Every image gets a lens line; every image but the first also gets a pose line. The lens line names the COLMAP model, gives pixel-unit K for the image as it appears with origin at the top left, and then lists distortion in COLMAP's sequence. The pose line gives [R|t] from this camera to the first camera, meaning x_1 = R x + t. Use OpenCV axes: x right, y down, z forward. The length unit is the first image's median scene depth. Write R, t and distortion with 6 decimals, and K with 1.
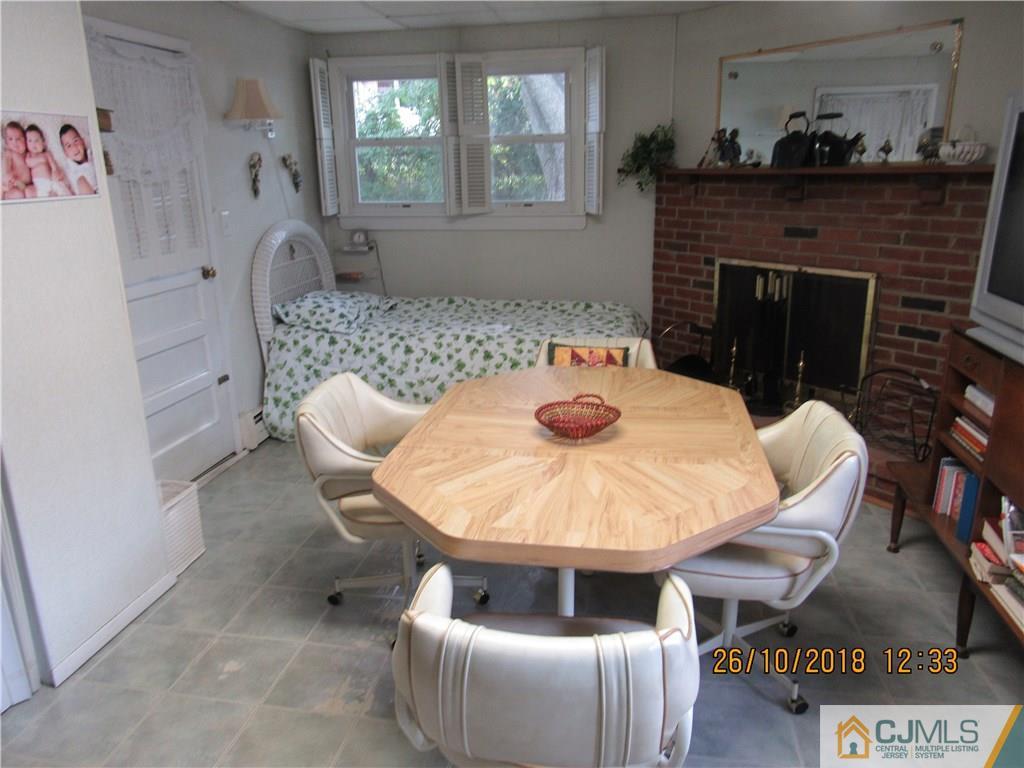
lens RADIAL K [[753.5, 0, 512.0], [0, 753.5, 384.0], [0, 0, 1]] dist [0.005643, 0.002287]
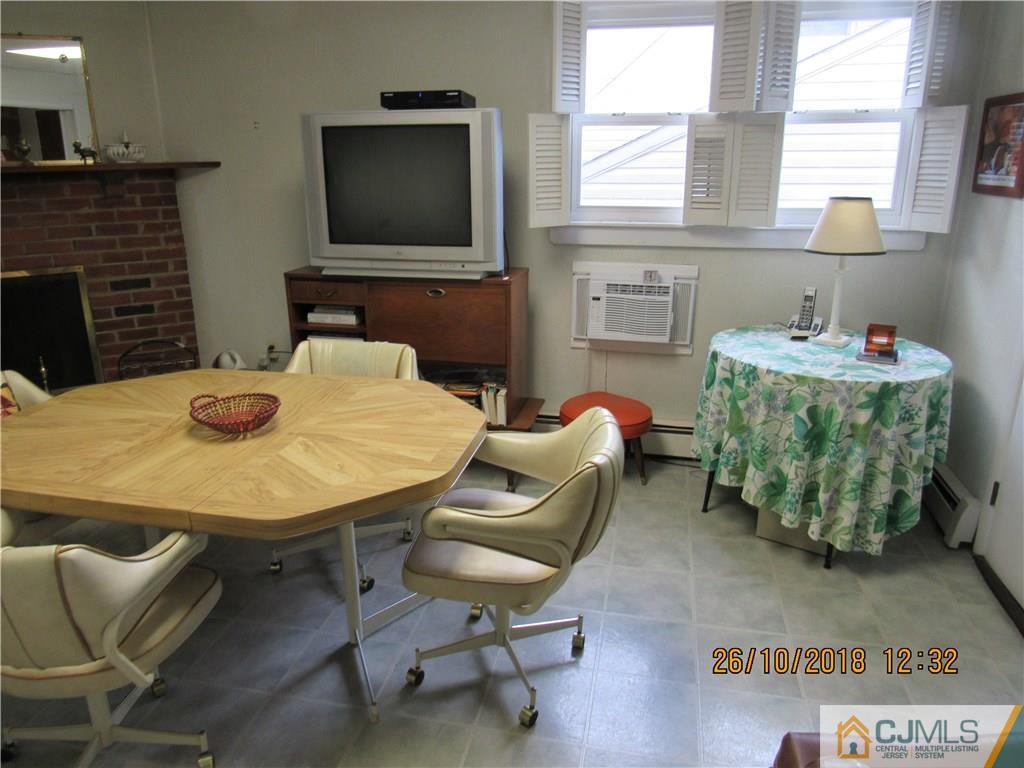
lens RADIAL K [[733.4, 0, 512.0], [0, 733.4, 384.0], [0, 0, 1]] dist [-0.012164, -0.000978]
pose [[0.030390, -0.282521, 0.958780, -0.559042], [0.282660, 0.922498, 0.262870, -0.096298], [-0.958739, 0.263020, 0.107892, 0.371577]]
